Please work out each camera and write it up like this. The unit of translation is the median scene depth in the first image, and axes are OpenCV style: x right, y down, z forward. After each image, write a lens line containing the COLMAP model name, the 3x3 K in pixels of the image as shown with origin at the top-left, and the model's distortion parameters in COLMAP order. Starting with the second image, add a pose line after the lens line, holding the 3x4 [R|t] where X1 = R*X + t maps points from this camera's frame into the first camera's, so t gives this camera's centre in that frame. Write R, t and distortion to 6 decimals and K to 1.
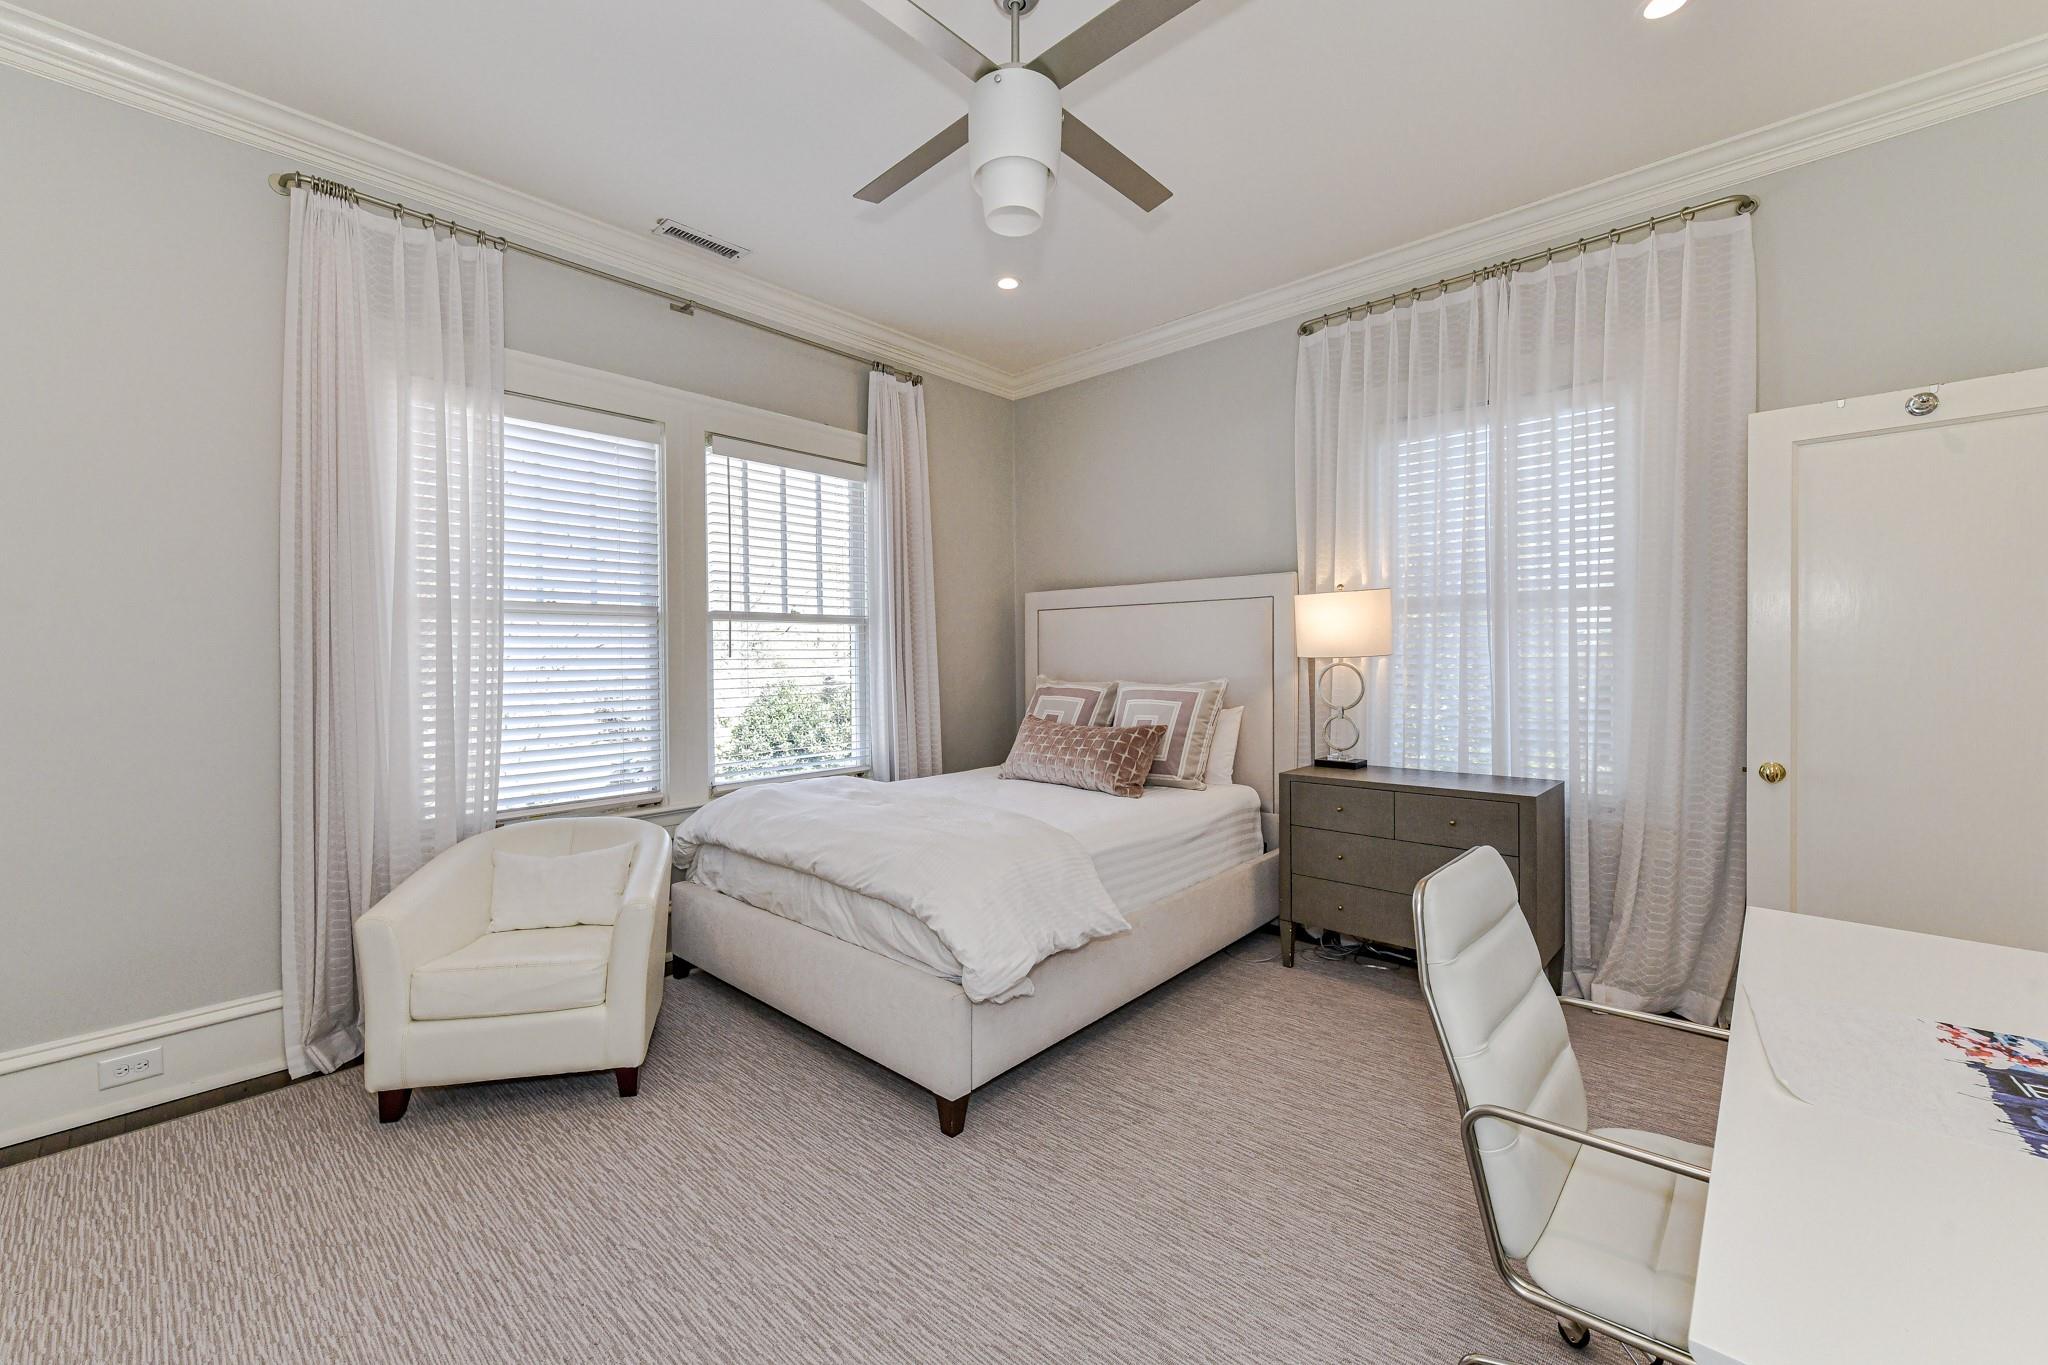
lens RADIAL K [[821.9, 0, 1026.8], [0, 821.9, 669.6], [0, 0, 1]] dist [0.009427, -0.001225]
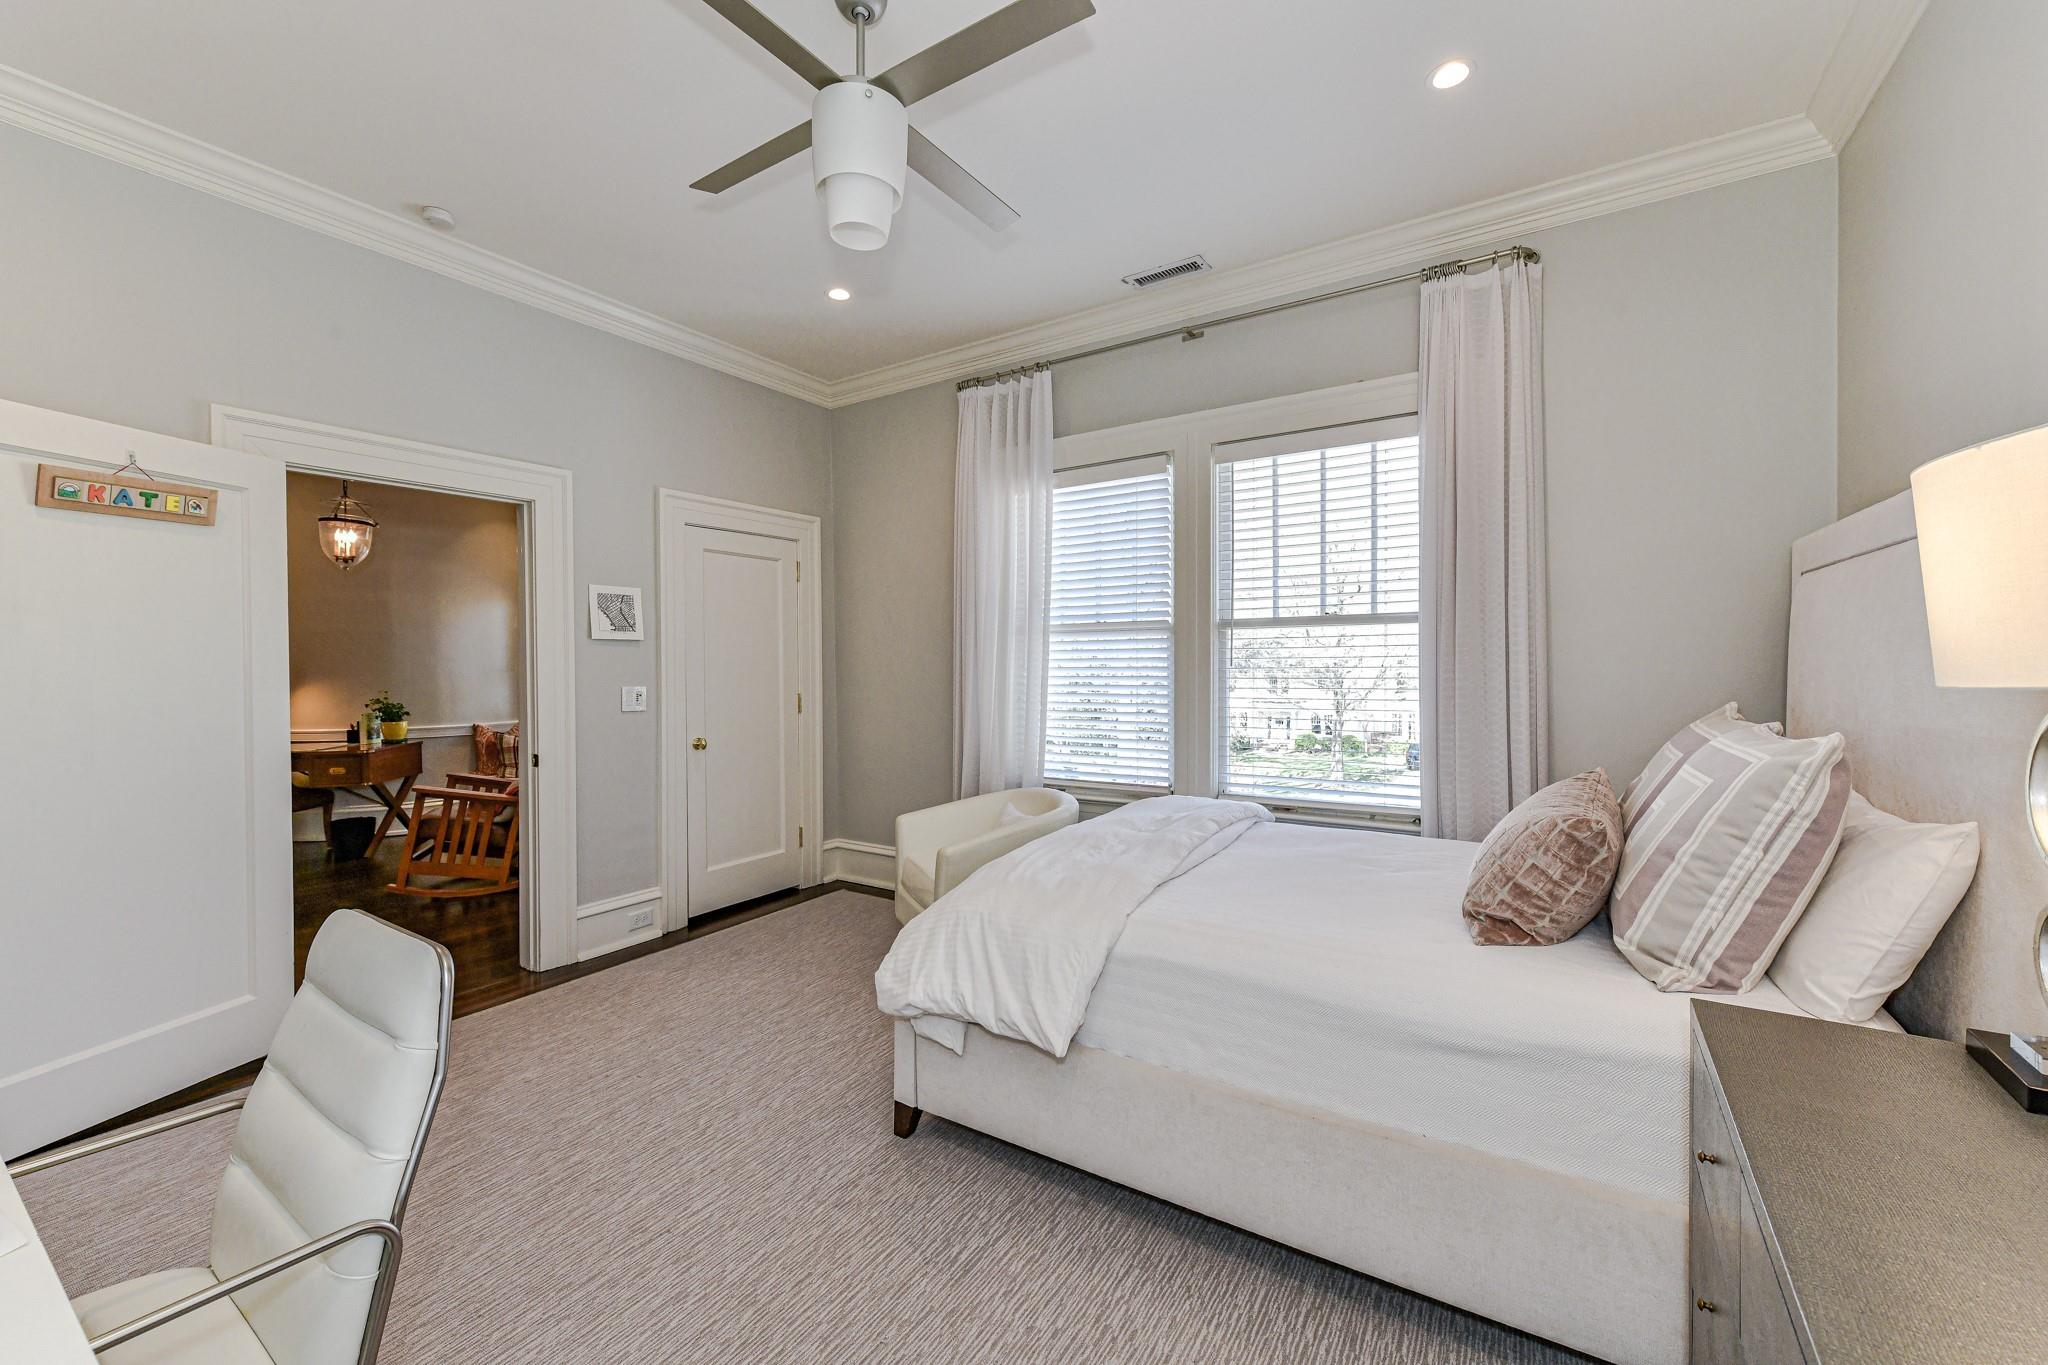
lens RADIAL K [[821.9, 0, 1022.4], [0, 821.9, 674.0], [0, 0, 1]] dist [0.009427, -0.001225]
pose [[0.154829, 0.012248, -0.987865, 0.597097], [-0.014395, 0.999845, 0.010141, -0.012112], [0.987836, 0.012650, 0.154981, 0.627828]]
